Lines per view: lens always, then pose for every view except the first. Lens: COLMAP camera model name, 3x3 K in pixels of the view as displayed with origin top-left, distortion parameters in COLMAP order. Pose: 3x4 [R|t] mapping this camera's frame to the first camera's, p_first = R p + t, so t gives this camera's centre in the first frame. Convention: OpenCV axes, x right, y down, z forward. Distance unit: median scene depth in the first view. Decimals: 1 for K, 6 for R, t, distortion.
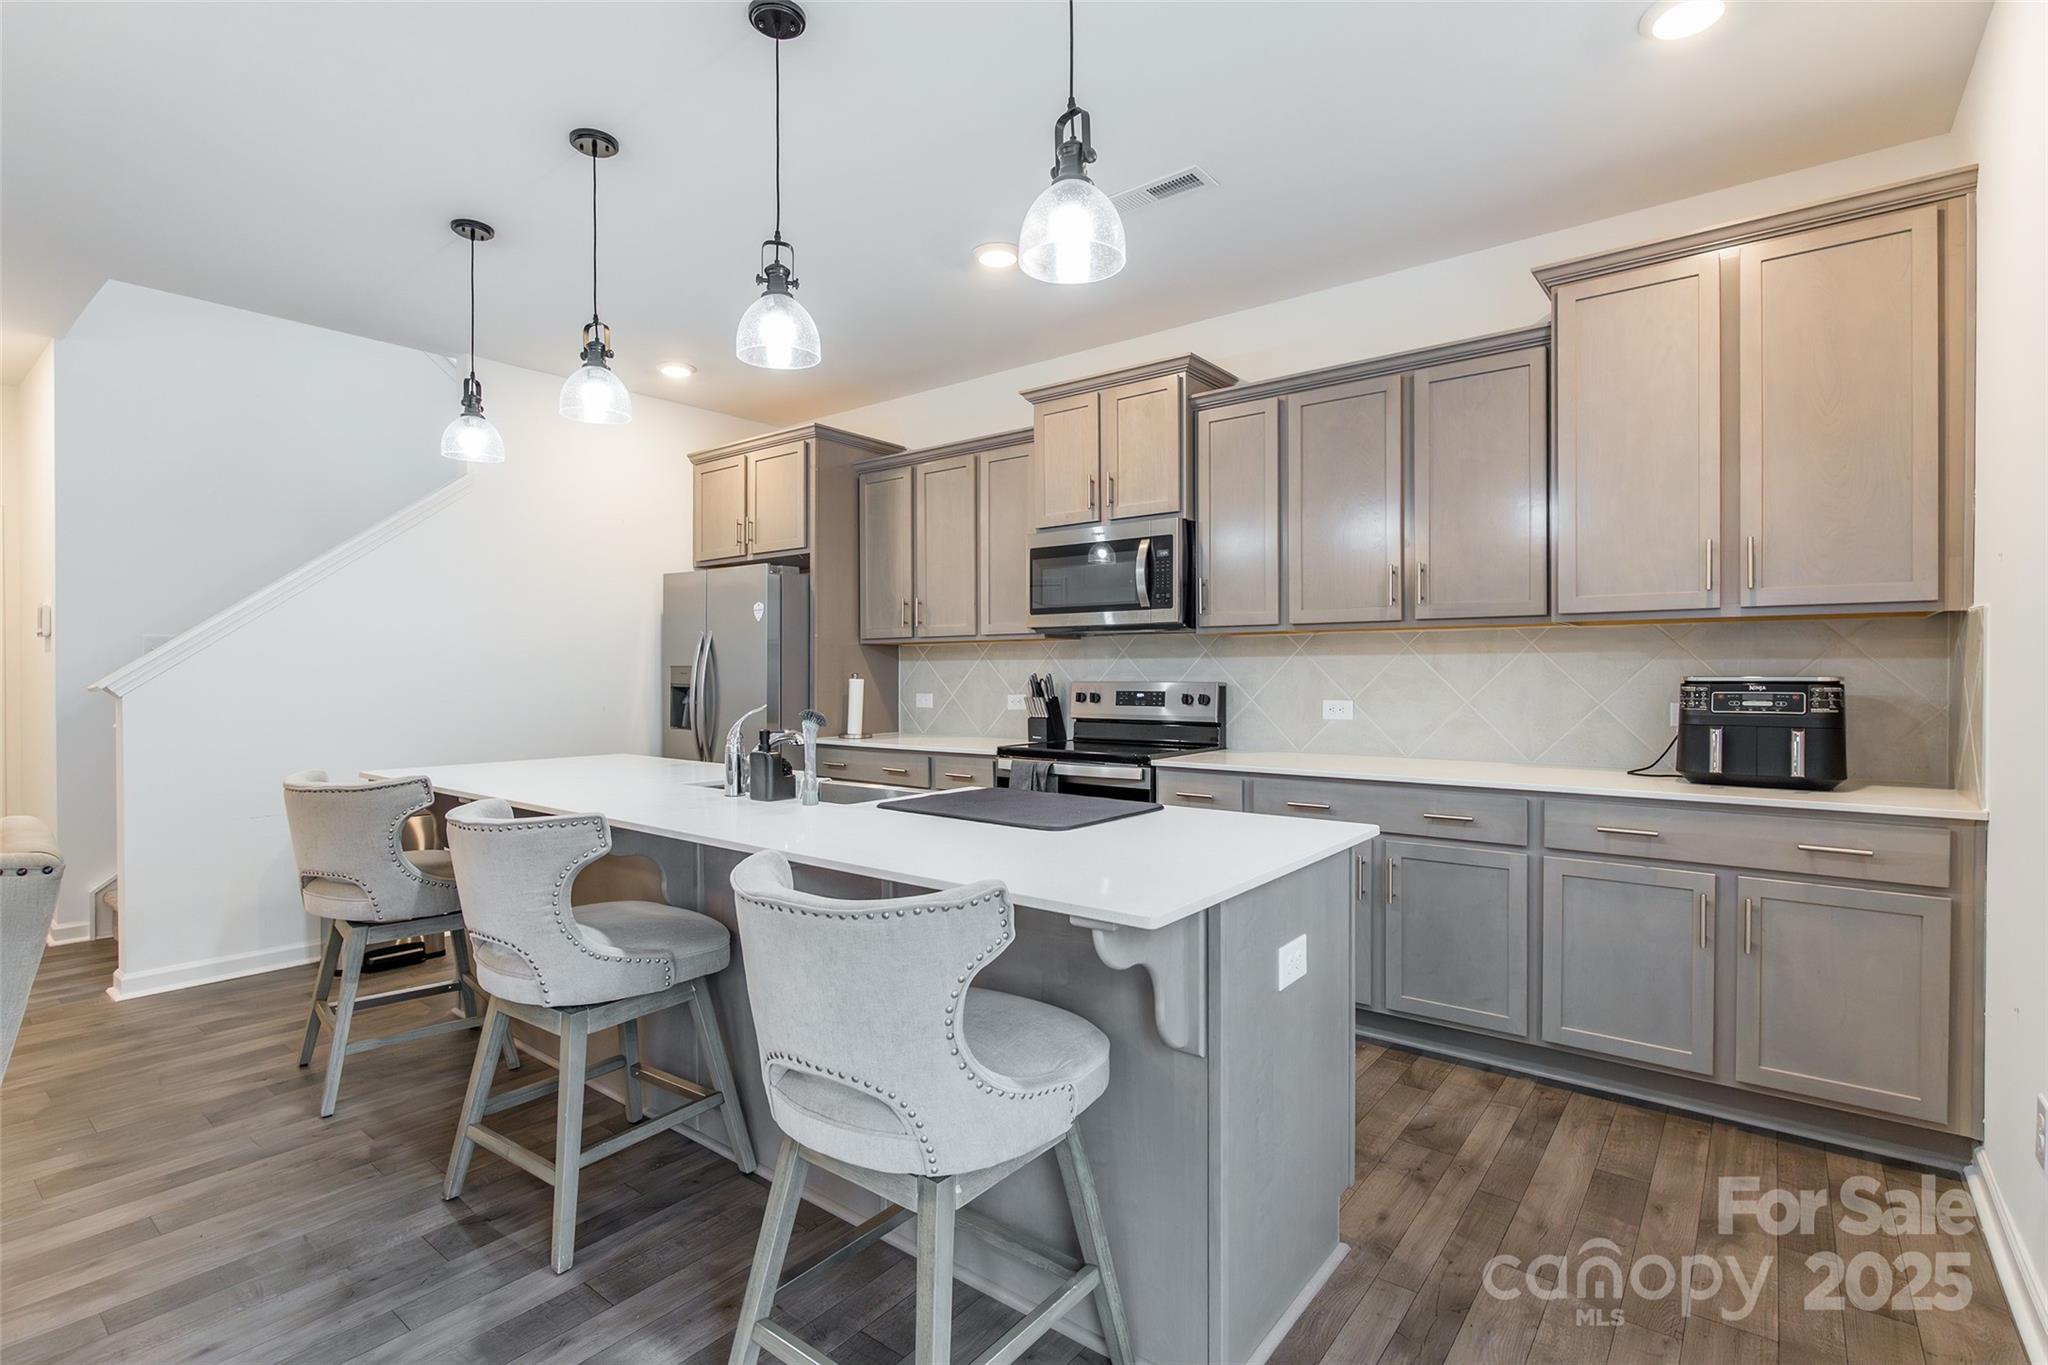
lens RADIAL K [[929.0, 0, 1125.0], [0, 929.0, 694.7], [0, 0, 1]] dist [-0.017761, 0.001438]
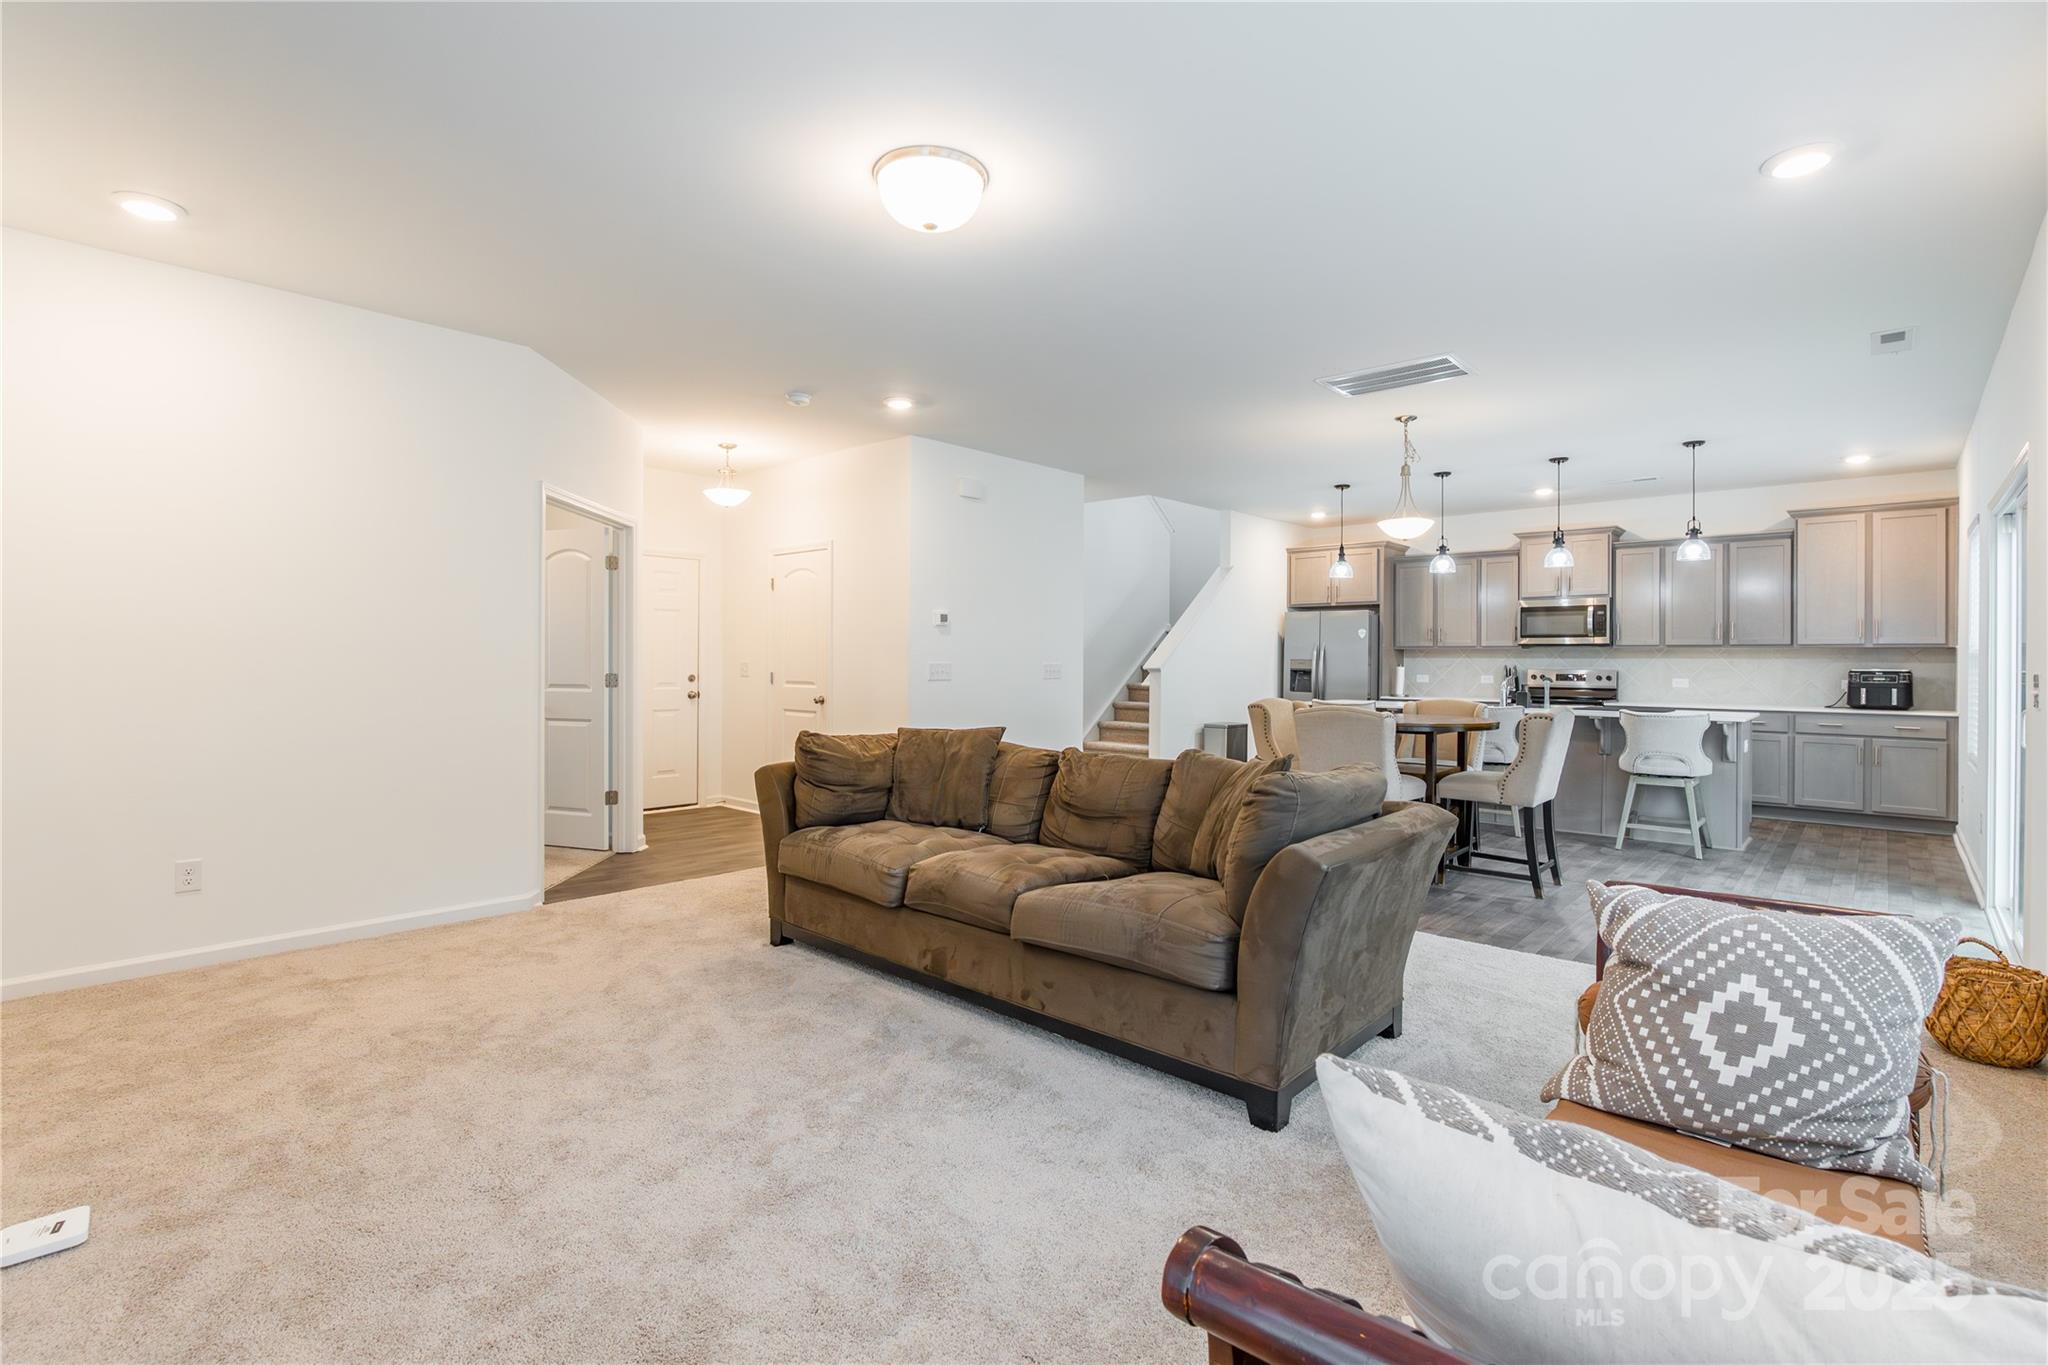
lens RADIAL K [[929.0, 0, 1126.8], [0, 929.0, 675.6], [0, 0, 1]] dist [-0.017761, 0.001438]
pose [[0.998129, 0.011899, -0.059973, -0.977555], [-0.012685, 0.999838, -0.012731, 0.044105], [0.059812, 0.013468, 0.998119, -1.315861]]
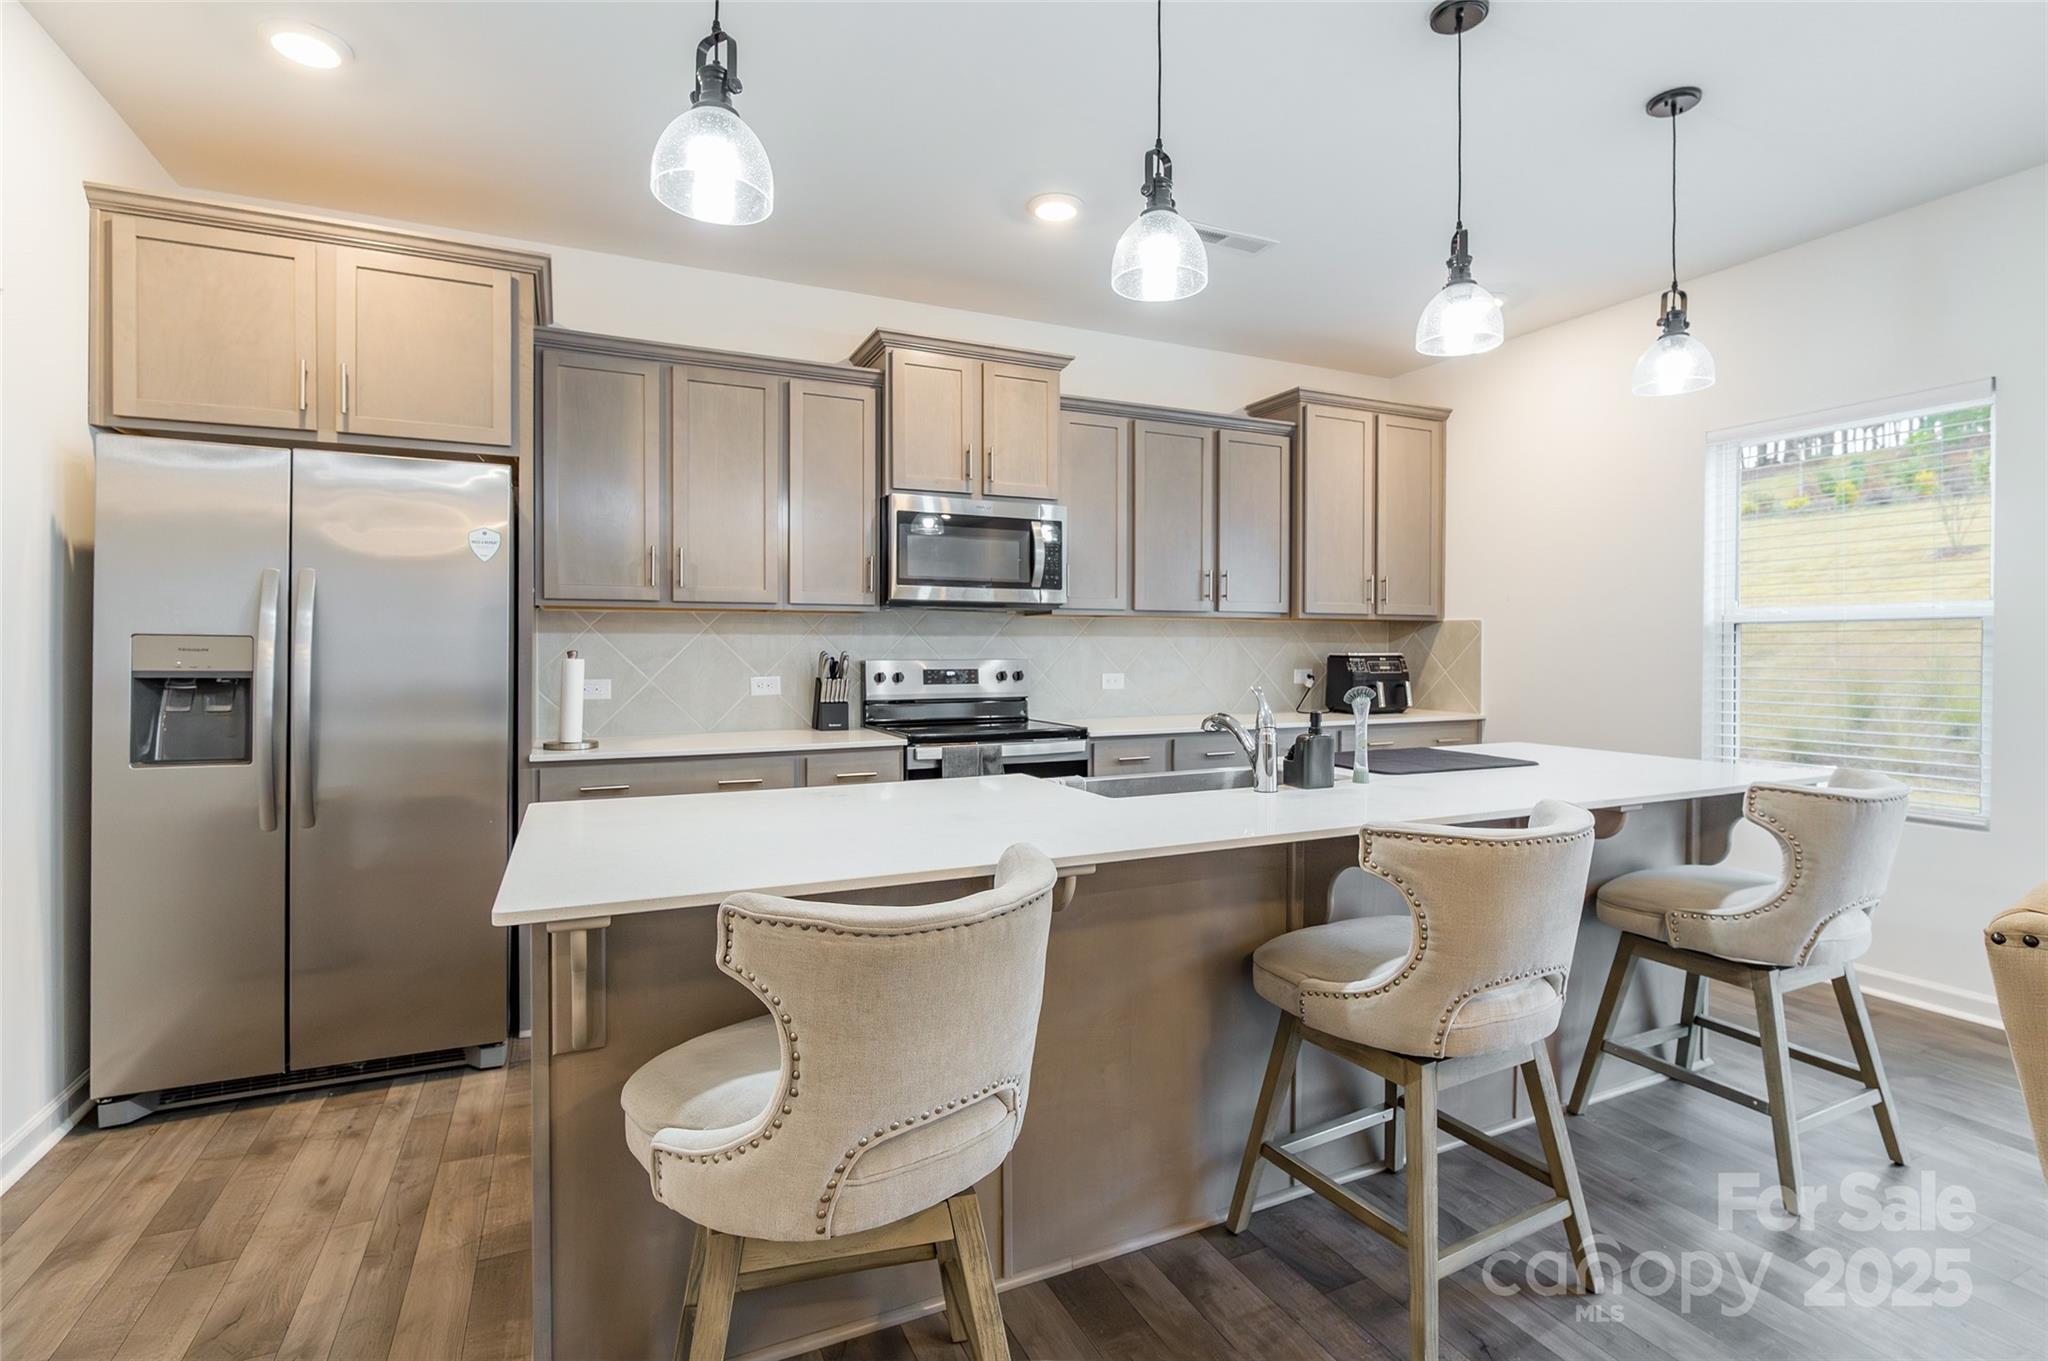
lens RADIAL K [[929.0, 0, 987.1], [0, 929.0, 652.9], [0, 0, 1]] dist [-0.017761, 0.001438]
pose [[0.510008, 0.002524, 0.860166, -0.906836], [0.020946, 0.999663, -0.015353, -0.005970], [-0.859914, 0.025848, 0.509783, 0.531185]]
